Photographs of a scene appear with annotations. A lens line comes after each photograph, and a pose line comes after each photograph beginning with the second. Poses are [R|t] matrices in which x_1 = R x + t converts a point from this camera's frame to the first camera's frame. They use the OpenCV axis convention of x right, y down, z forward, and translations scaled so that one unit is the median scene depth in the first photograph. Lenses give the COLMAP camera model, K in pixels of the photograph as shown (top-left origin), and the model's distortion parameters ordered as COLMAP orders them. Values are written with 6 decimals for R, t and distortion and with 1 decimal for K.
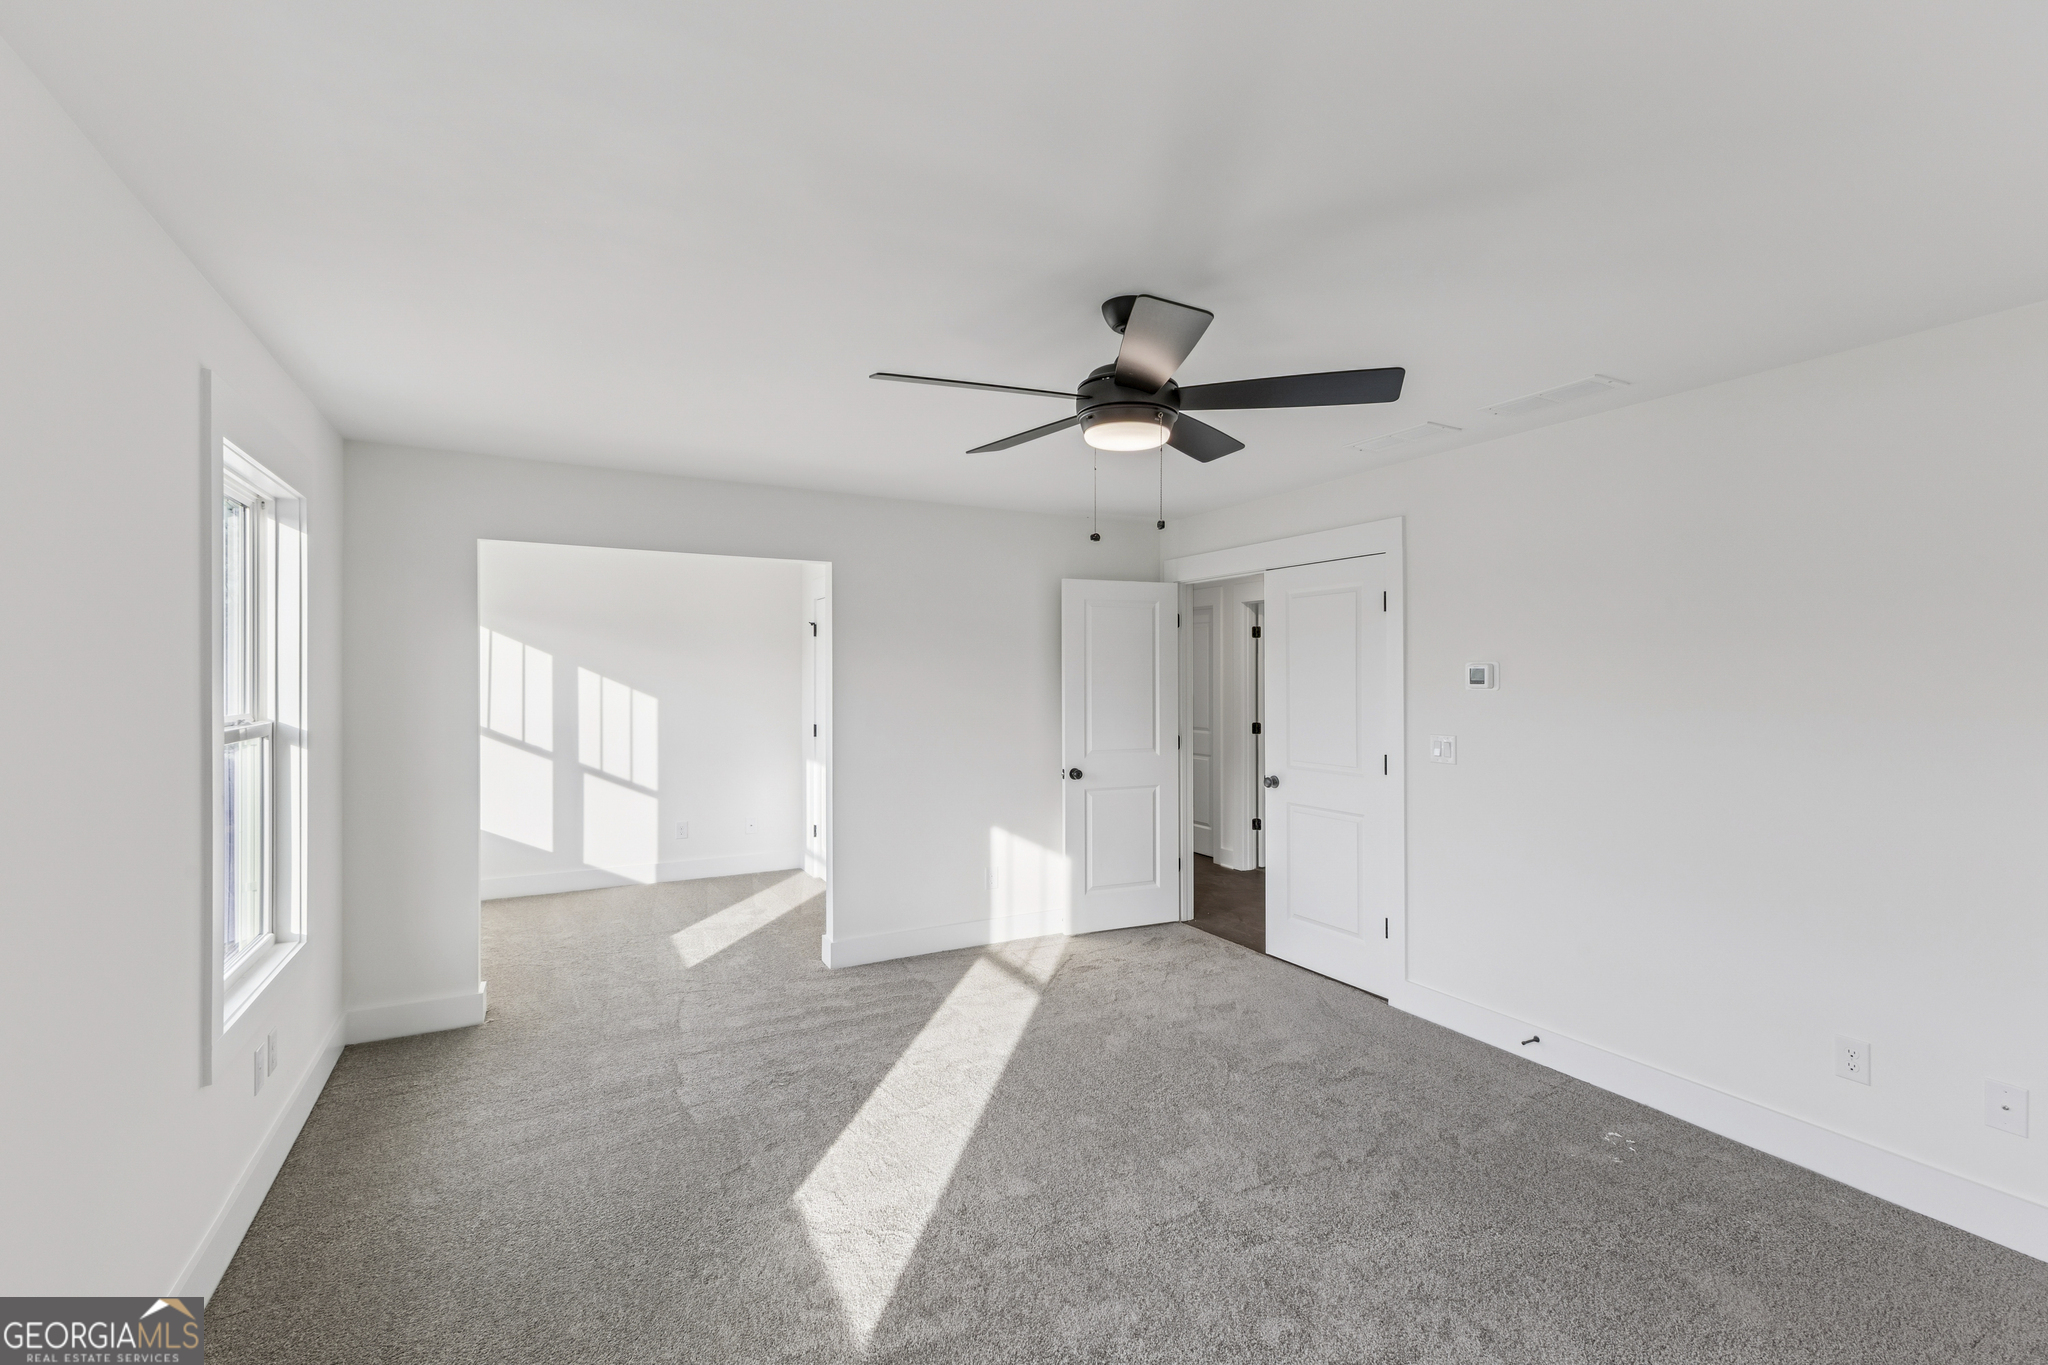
lens RADIAL K [[883.3, 0, 1027.4], [0, 883.3, 682.8], [0, 0, 1]] dist [0.004841, -0.001188]
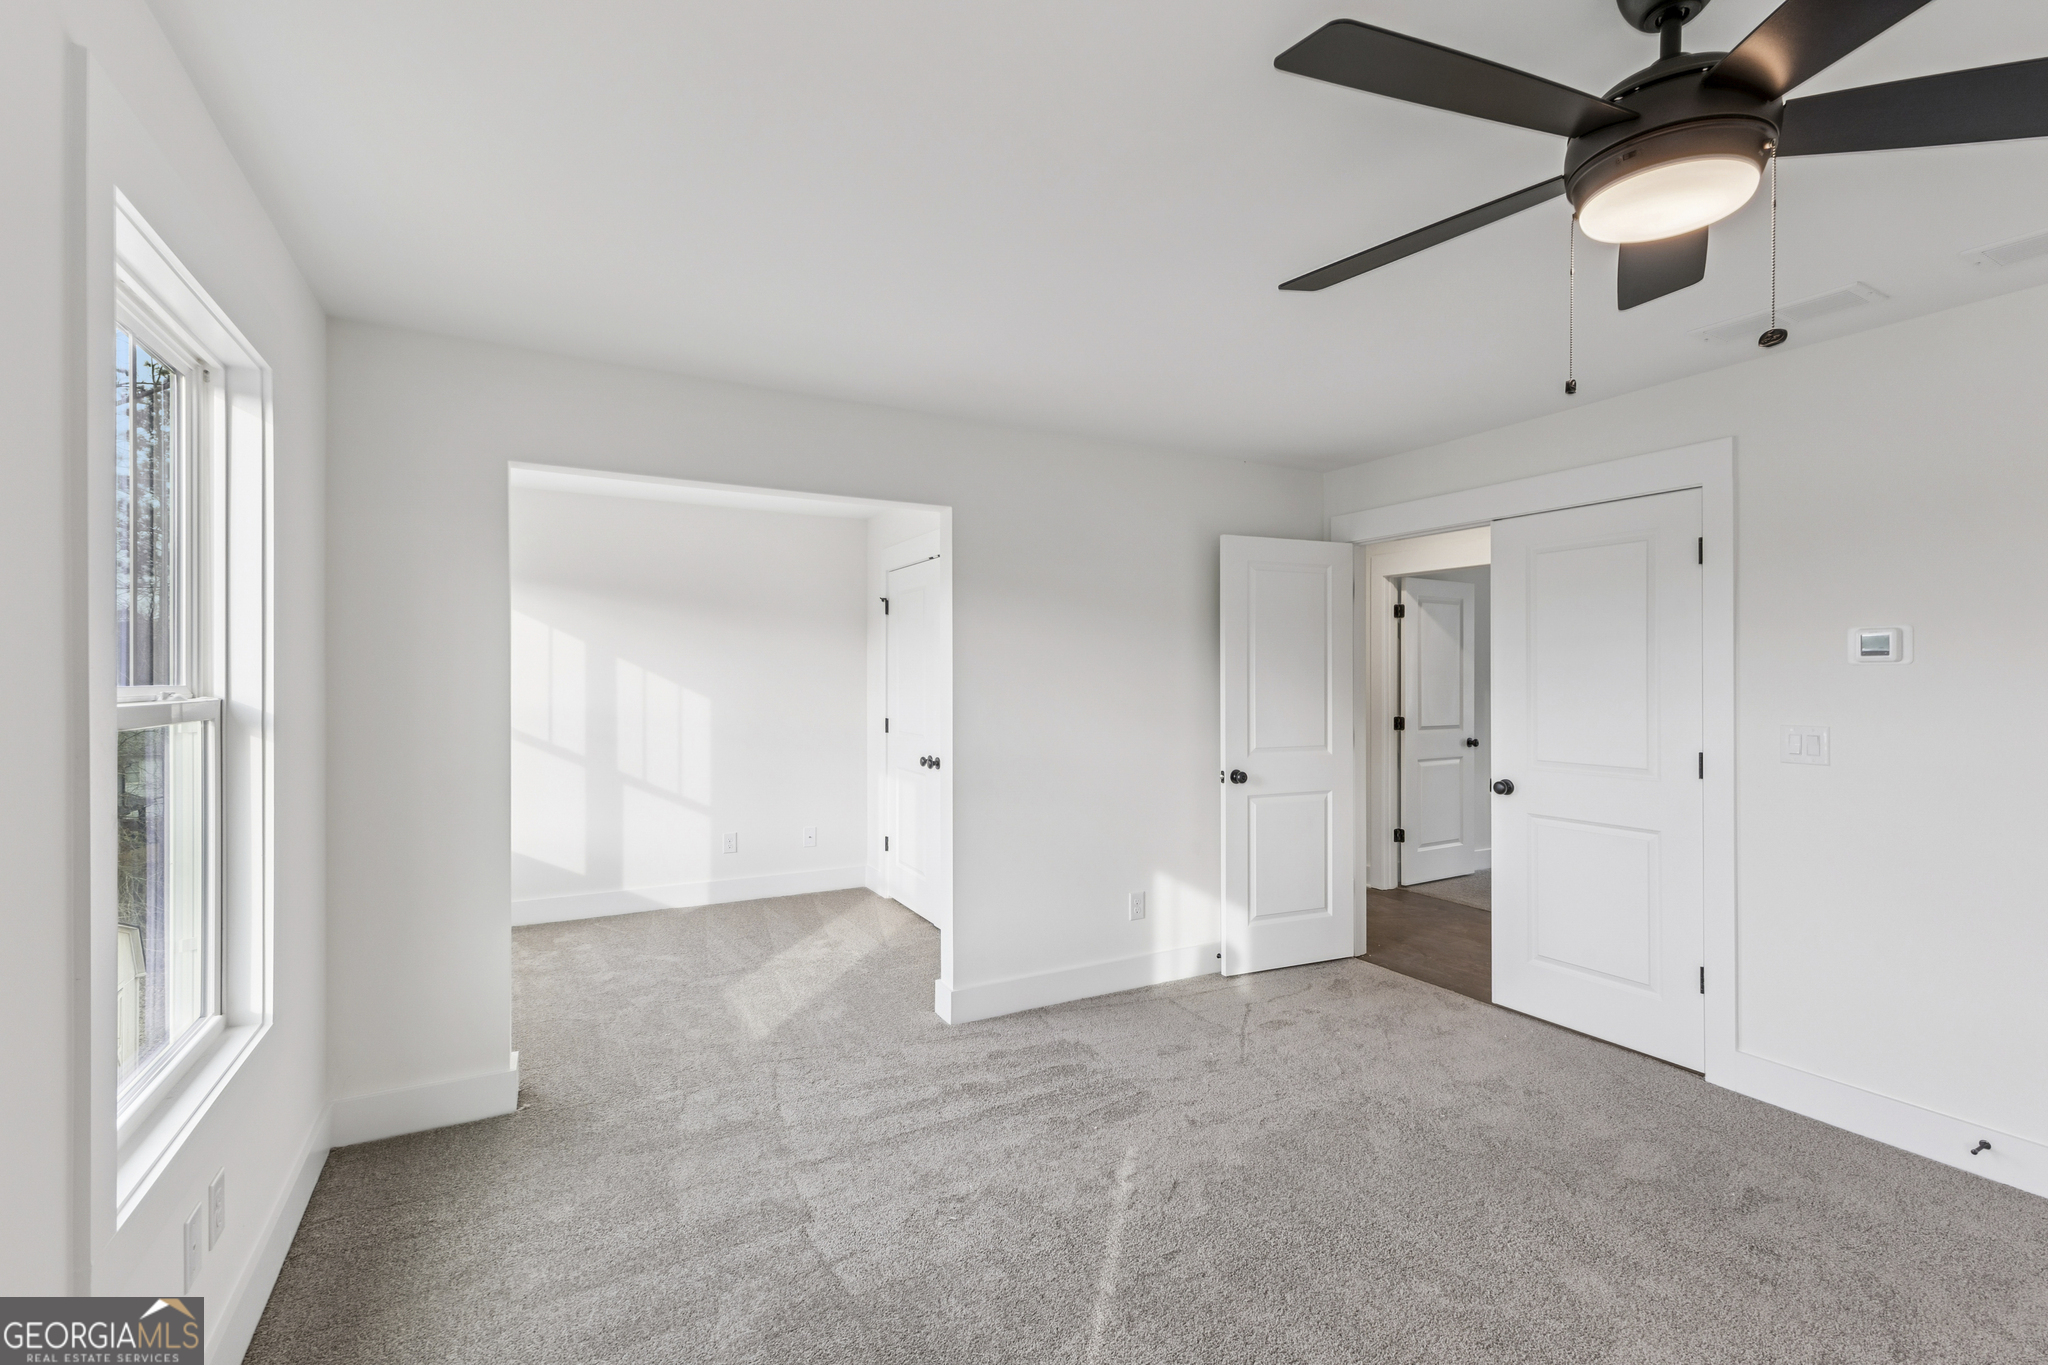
lens RADIAL K [[883.3, 0, 1020.4], [0, 883.3, 687.5], [0, 0, 1]] dist [0.004841, -0.001188]
pose [[0.999986, 0.001628, 0.005102, -0.200616], [-0.001641, 0.999995, 0.002611, 0.026500], [-0.005097, -0.002620, 0.999984, 0.261041]]
